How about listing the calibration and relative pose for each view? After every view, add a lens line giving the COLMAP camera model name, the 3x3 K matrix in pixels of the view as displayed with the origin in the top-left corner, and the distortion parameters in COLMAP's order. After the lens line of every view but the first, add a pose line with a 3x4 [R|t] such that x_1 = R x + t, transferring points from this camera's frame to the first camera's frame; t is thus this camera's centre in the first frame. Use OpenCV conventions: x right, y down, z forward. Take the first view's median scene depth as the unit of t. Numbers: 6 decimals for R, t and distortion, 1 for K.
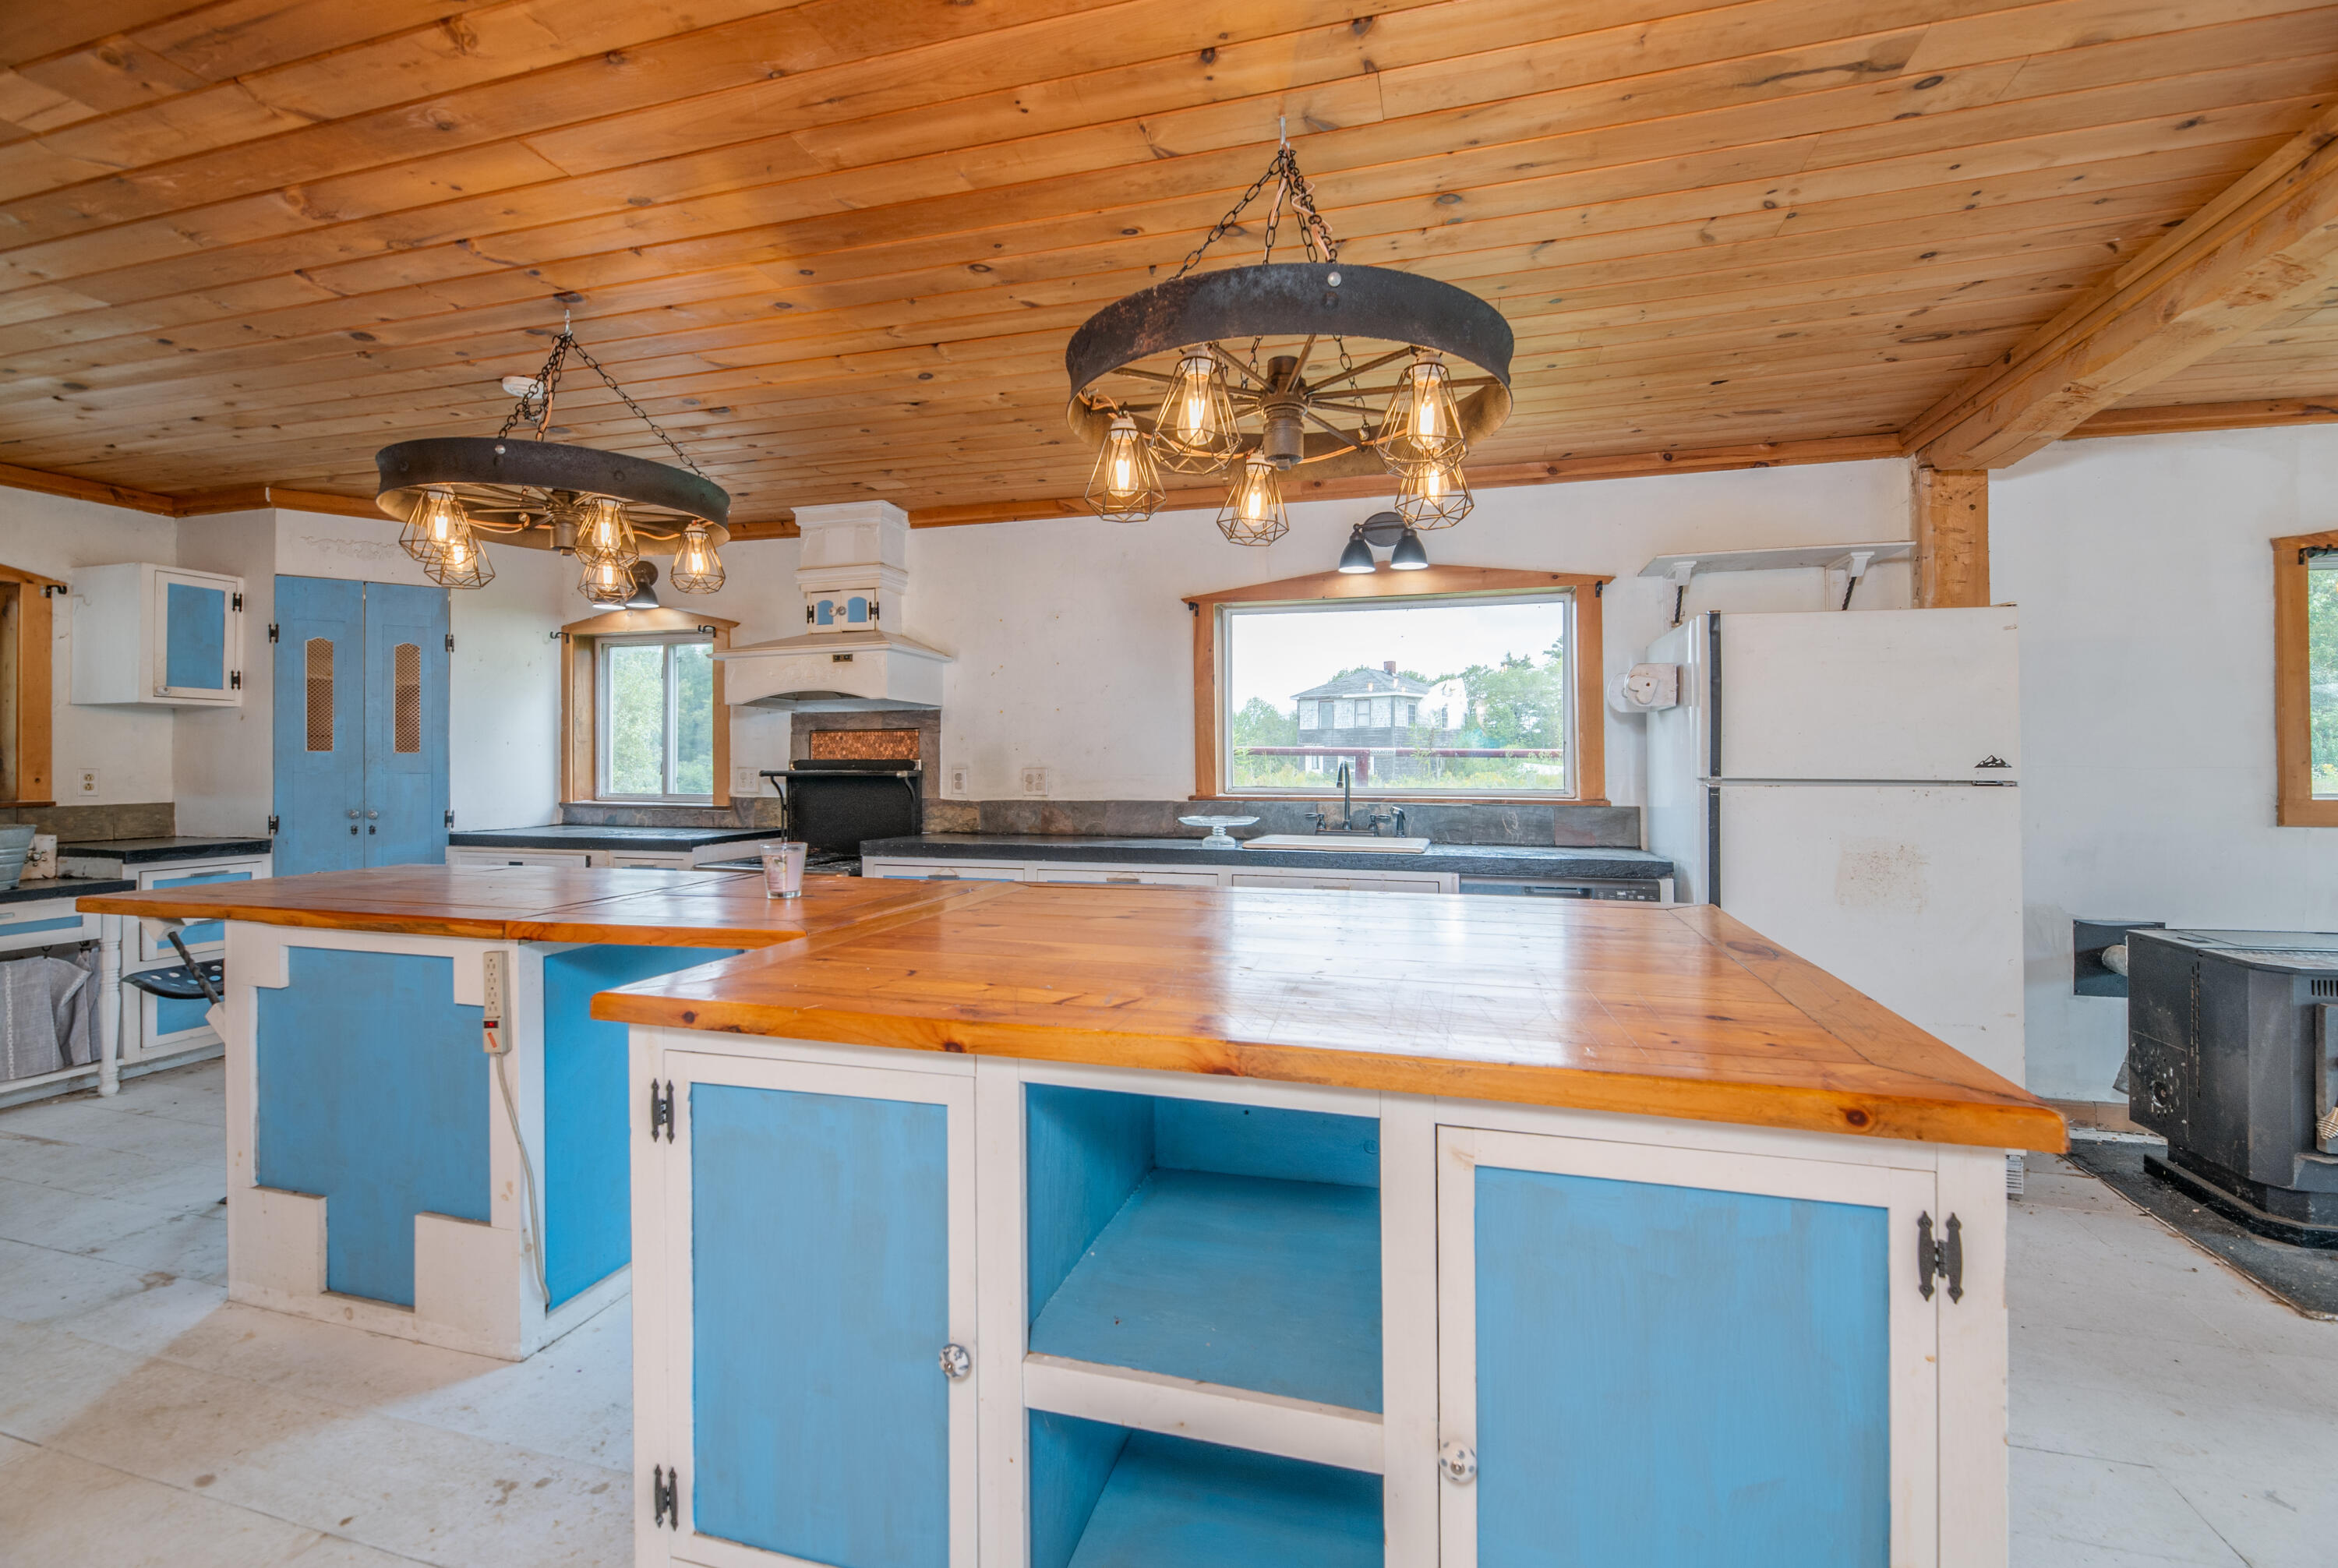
lens RADIAL K [[1019.7, 0, 1168.7], [0, 1019.7, 761.5], [0, 0, 1]] dist [-0.000449, -0.002944]
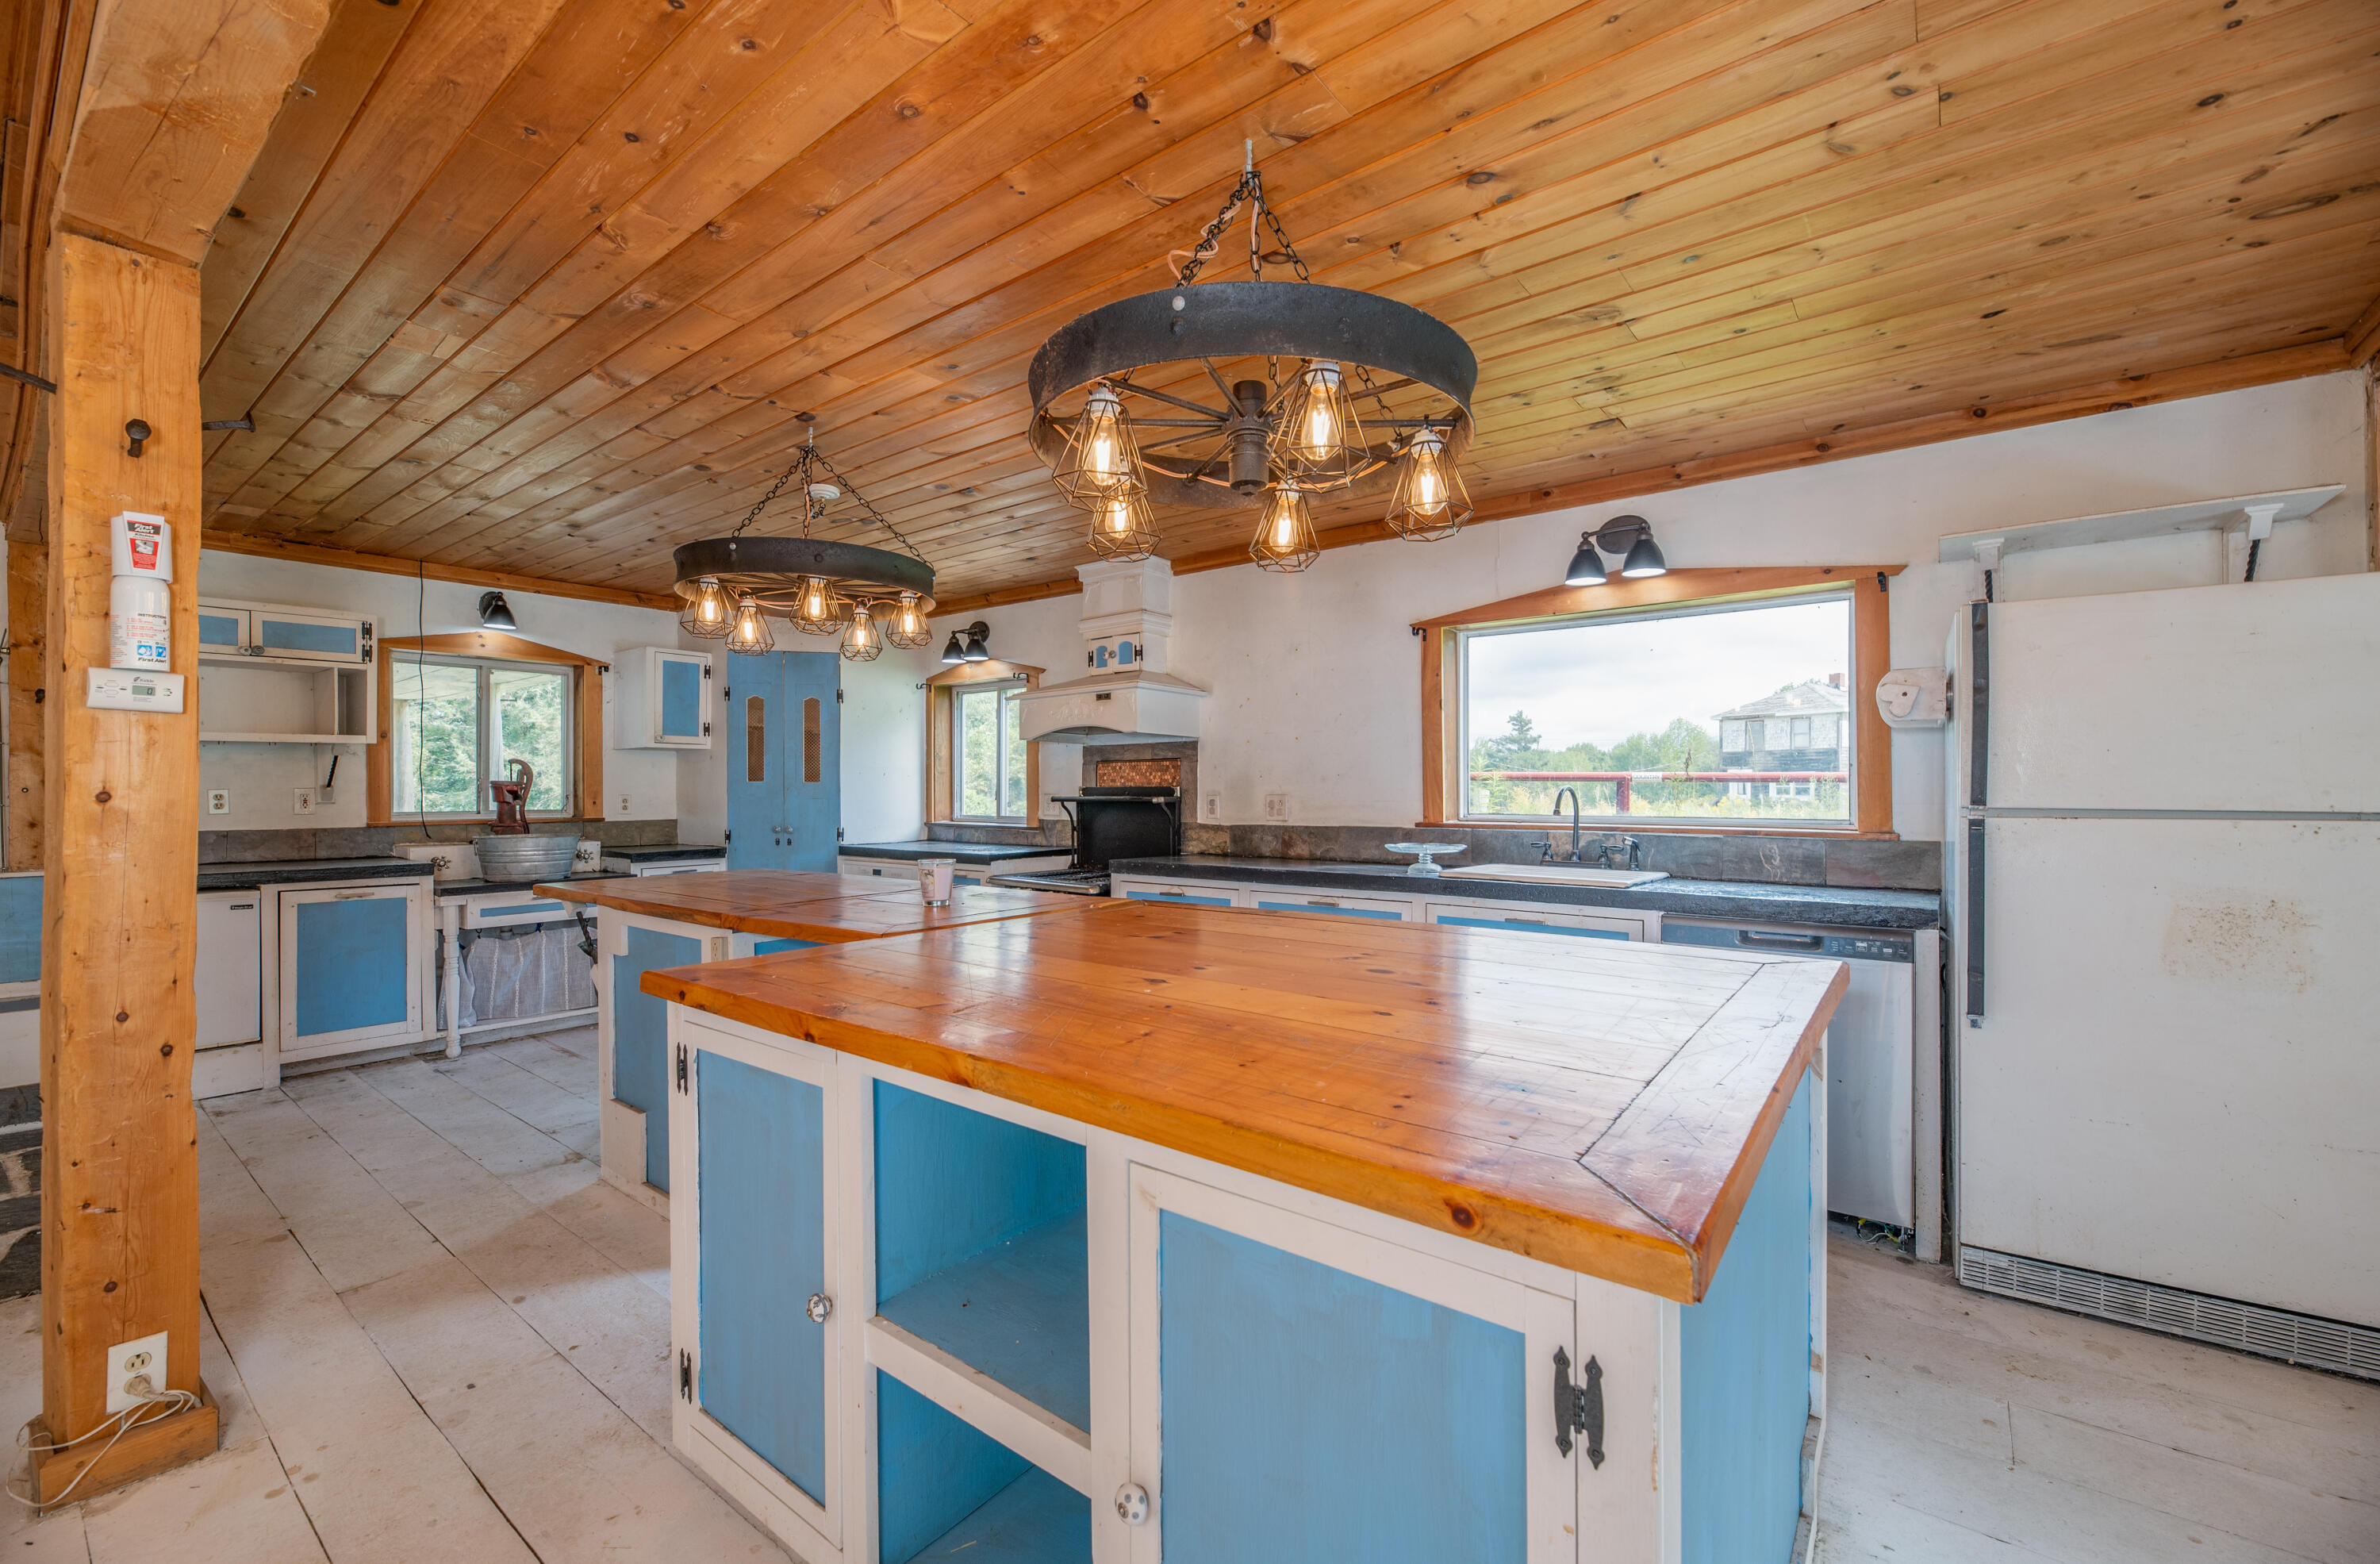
lens RADIAL K [[973.7, 0, 1197.1], [0, 973.7, 796.2], [0, 0, 1]] dist [-0.001765, -0.003161]
pose [[0.928578, 0.000897, -0.371136, 0.172188], [0.002549, 0.999958, 0.008794, -0.000843], [0.371128, -0.009112, 0.928537, 0.040125]]
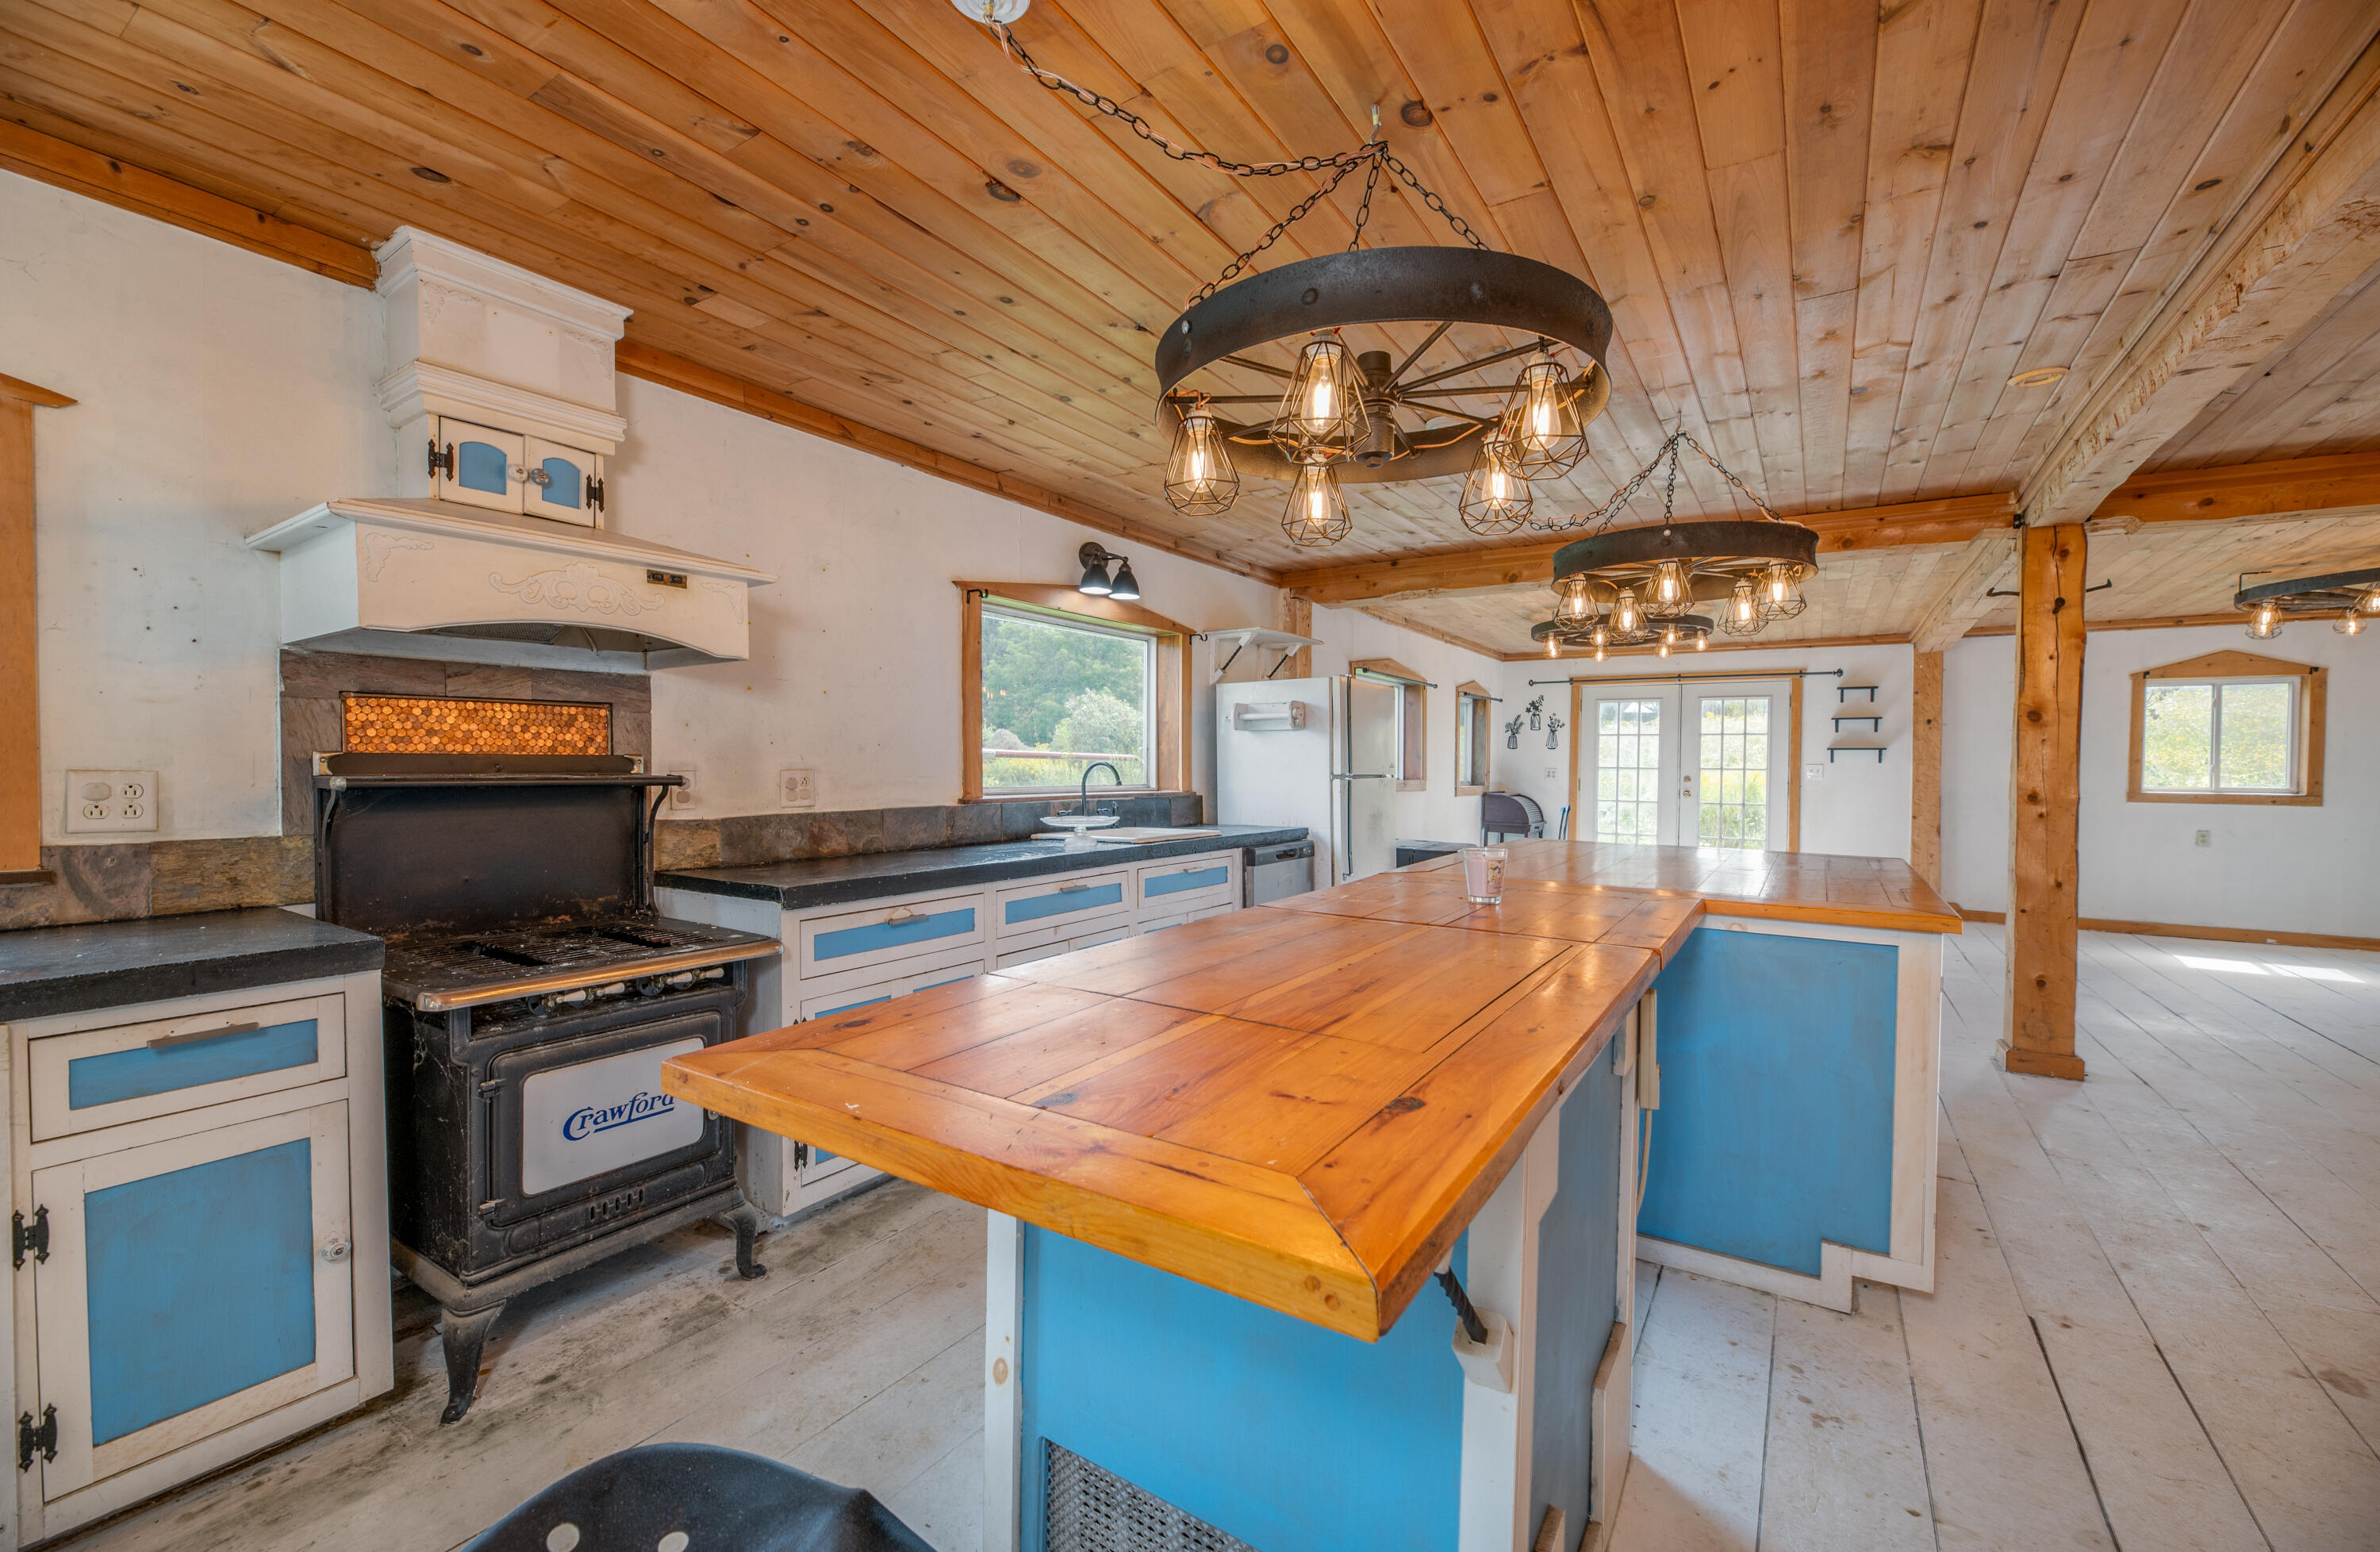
lens RADIAL K [[980.1, 0, 1183.1], [0, 980.1, 780.7], [0, 0, 1]] dist [-0.004363, -0.001245]
pose [[0.292169, -0.014644, 0.956255, -0.753821], [-0.007066, 0.999822, 0.017470, 0.000384], [-0.956341, -0.011861, 0.292014, 0.552753]]
